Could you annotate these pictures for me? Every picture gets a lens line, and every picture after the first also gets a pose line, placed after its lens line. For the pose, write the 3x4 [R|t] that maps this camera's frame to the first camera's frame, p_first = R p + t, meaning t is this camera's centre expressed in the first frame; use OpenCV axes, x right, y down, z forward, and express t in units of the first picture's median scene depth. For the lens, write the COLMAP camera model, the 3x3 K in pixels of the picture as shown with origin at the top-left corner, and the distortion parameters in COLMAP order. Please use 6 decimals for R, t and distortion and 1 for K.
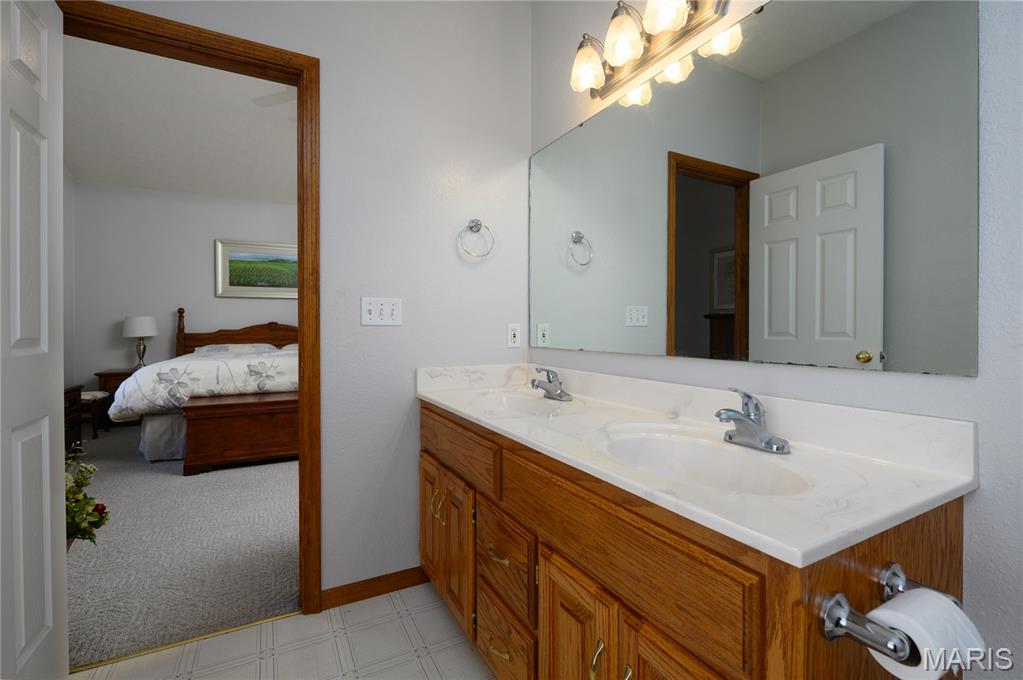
lens RADIAL K [[443.9, 0, 511.5], [0, 443.9, 340.0], [0, 0, 1]] dist [-0.001178, 0.000043]
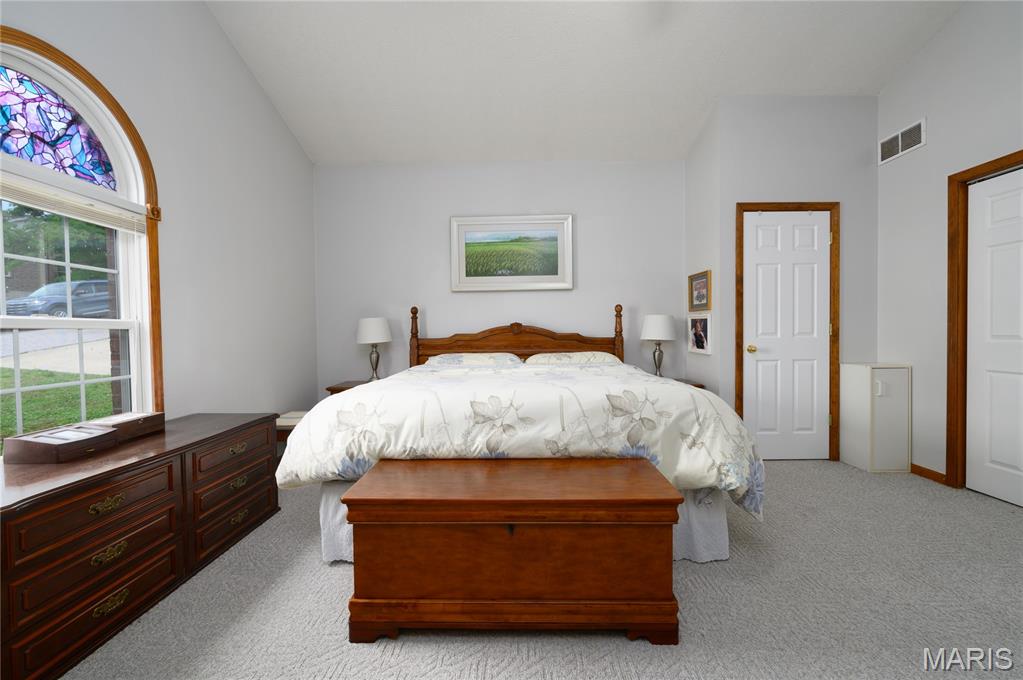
lens RADIAL K [[419.1, 0, 510.9], [0, 419.1, 343.3], [0, 0, 1]] dist [-0.007724, -0.000374]
pose [[0.872116, 0.002381, -0.489294, -0.215792], [0.002289, 0.999957, 0.008947, -0.013006], [0.489295, -0.008923, 0.872073, 0.411242]]
